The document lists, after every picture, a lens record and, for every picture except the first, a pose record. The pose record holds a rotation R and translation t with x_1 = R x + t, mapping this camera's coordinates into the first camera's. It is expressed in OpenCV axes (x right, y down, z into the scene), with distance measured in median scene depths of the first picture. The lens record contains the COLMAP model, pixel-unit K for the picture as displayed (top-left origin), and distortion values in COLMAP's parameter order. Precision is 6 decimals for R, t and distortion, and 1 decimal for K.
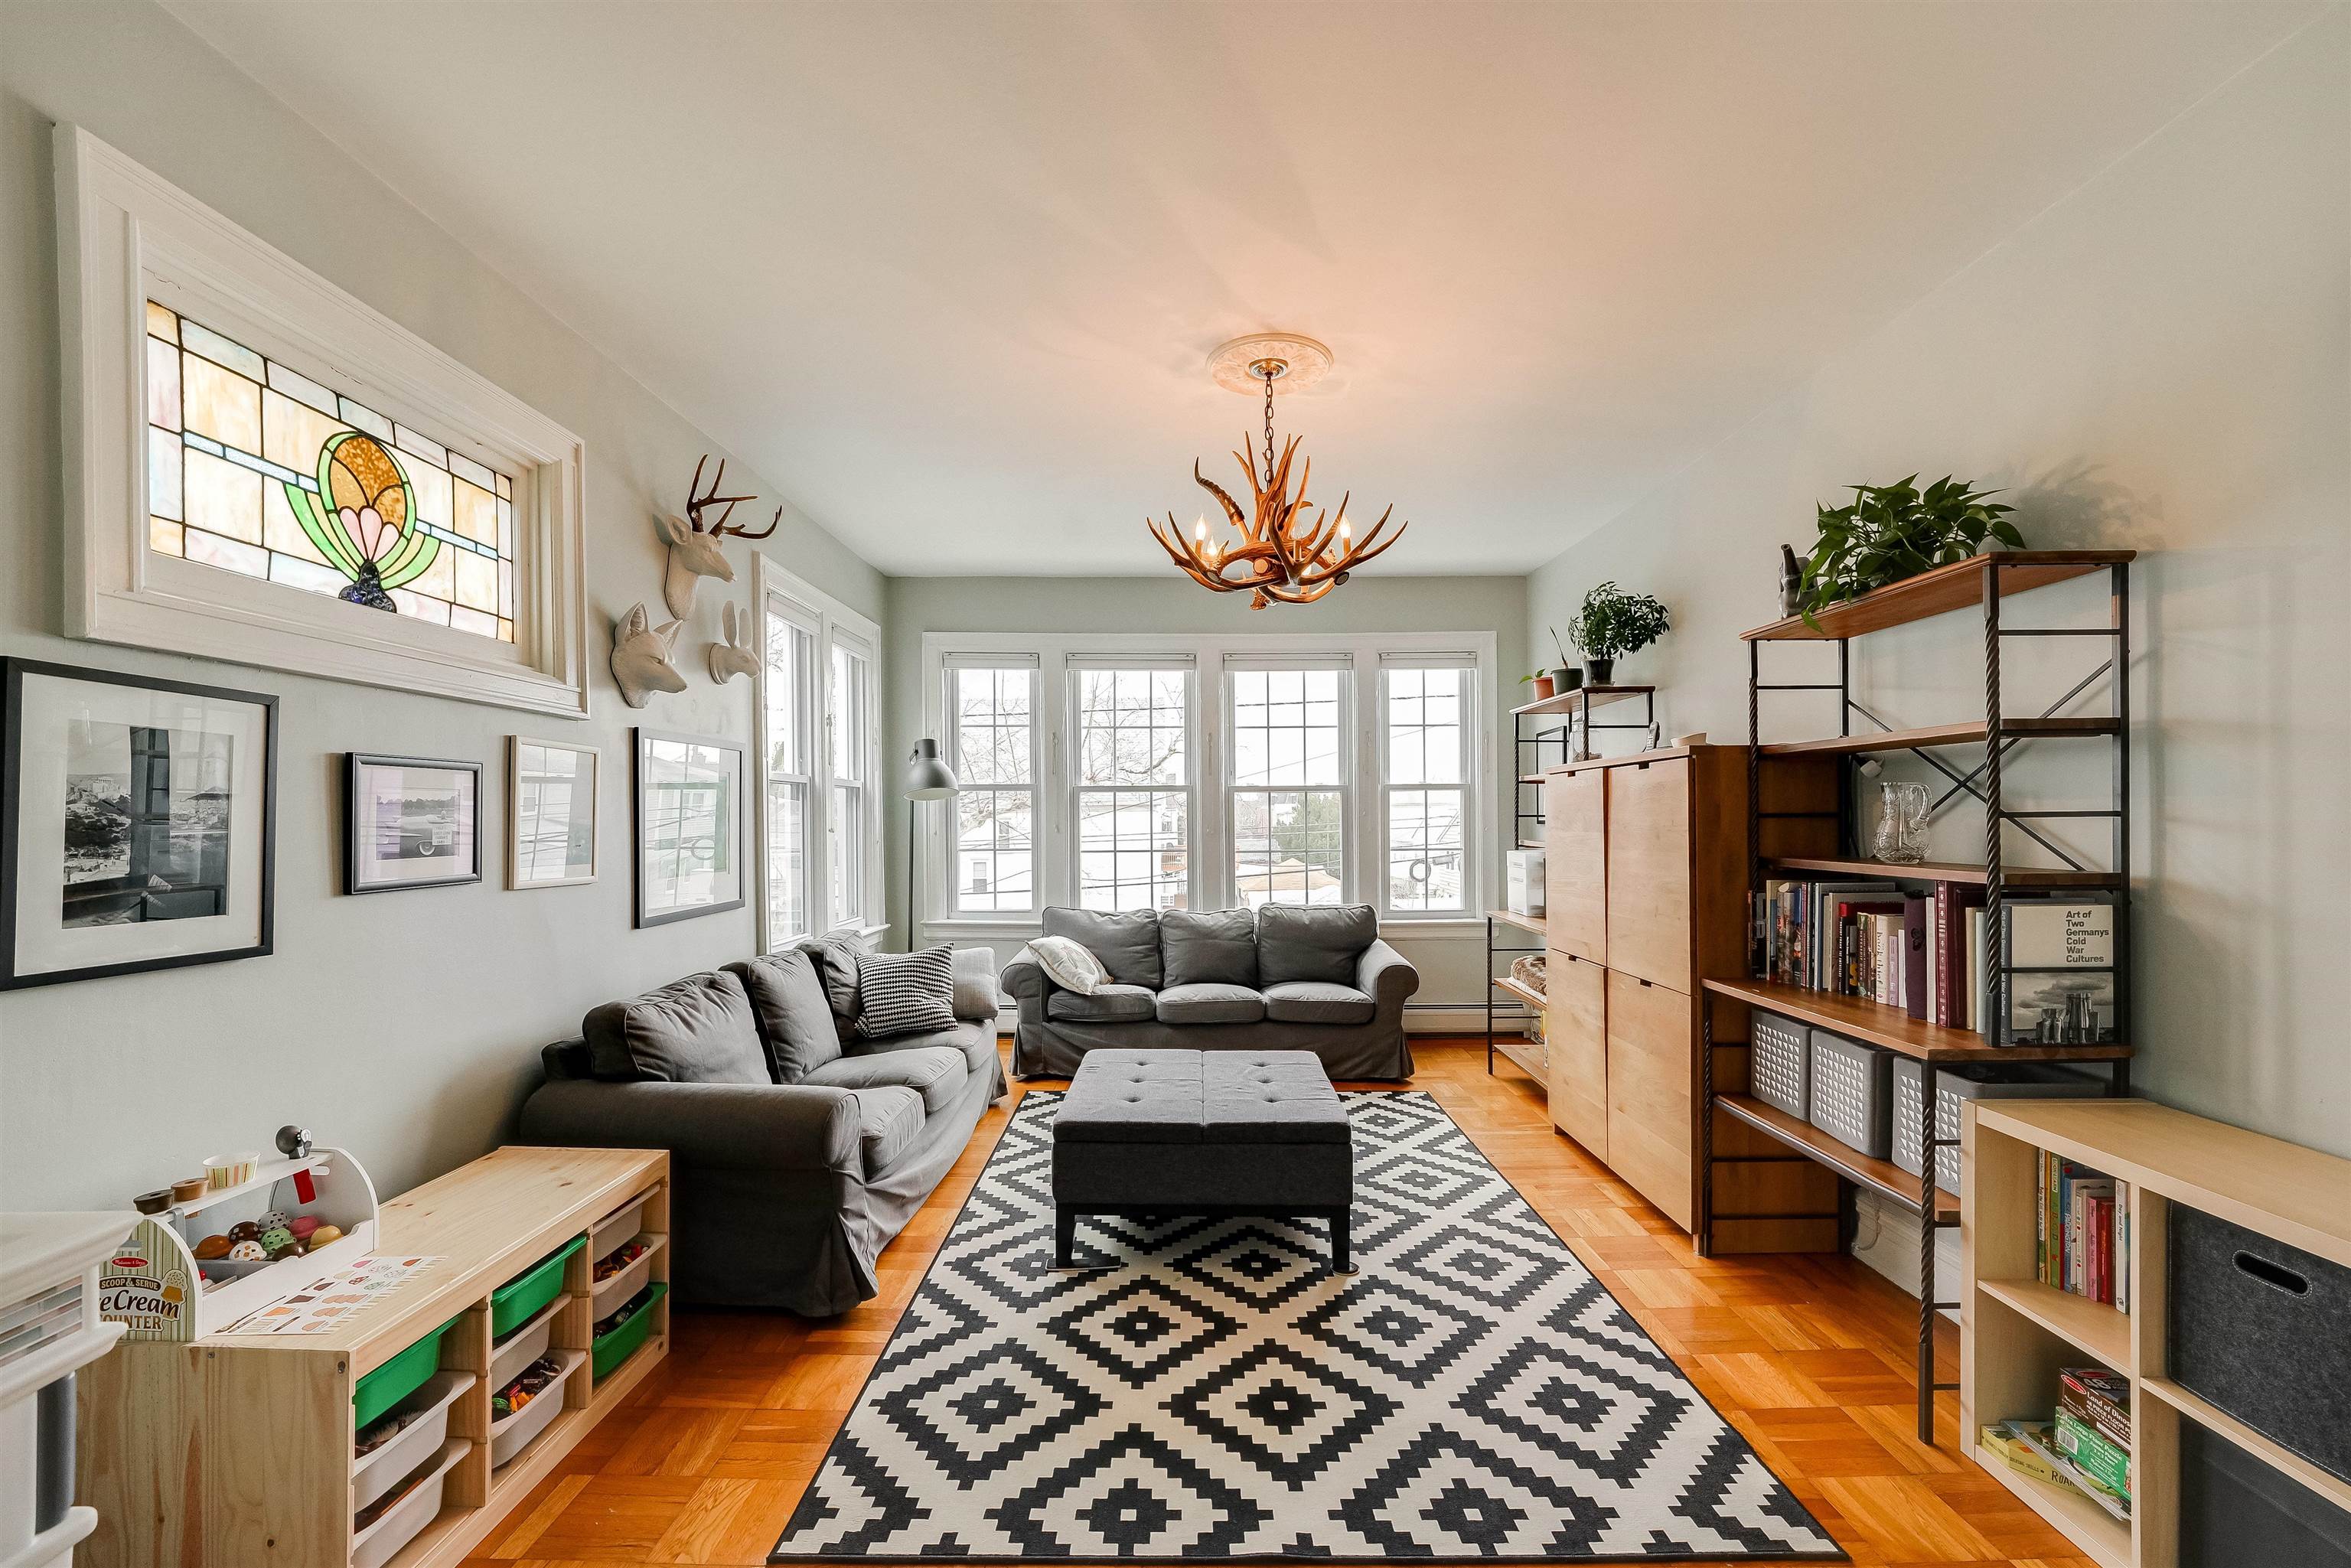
lens RADIAL K [[975.2, 0, 1178.4], [0, 975.2, 833.1], [0, 0, 1]] dist [-0.012293, 0.007140]
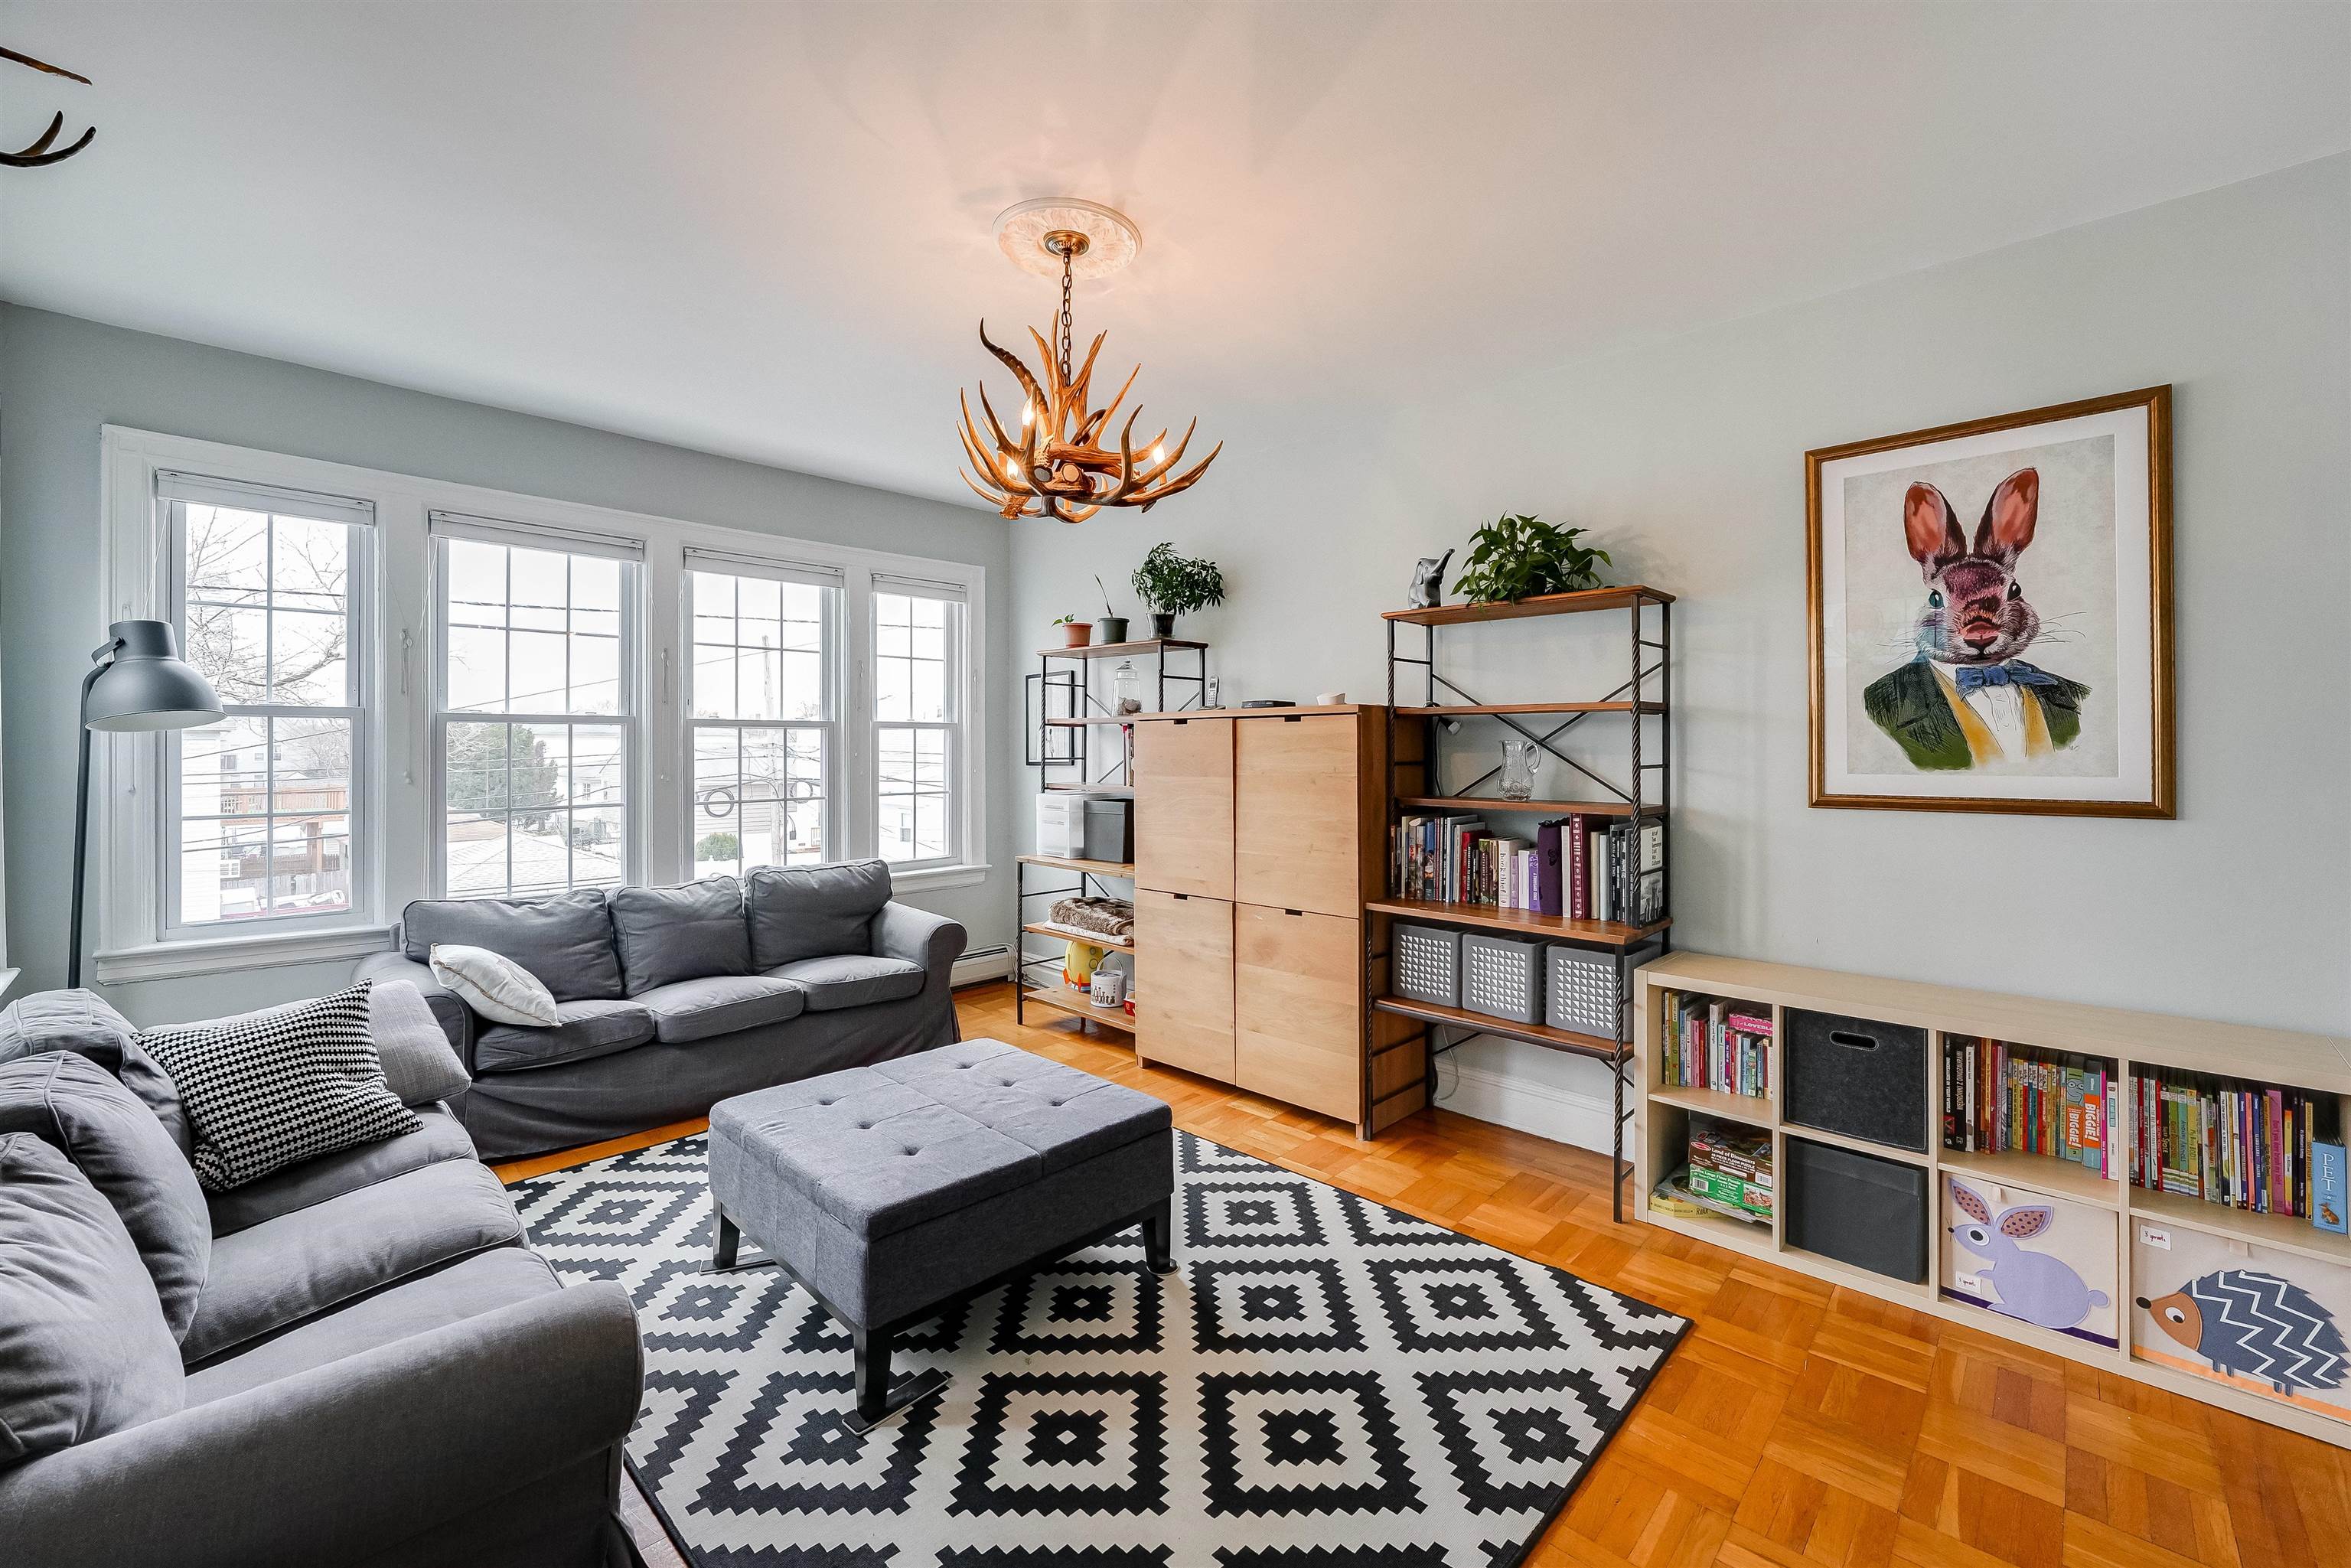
lens RADIAL K [[985.4, 0, 1176.3], [0, 985.4, 753.9], [0, 0, 1]] dist [-0.003718, -0.000459]
pose [[0.678795, 0.000198, 0.734328, -0.496549], [0.007049, 0.999952, -0.006785, -0.024235], [-0.734294, 0.009781, 0.678761, 0.365273]]
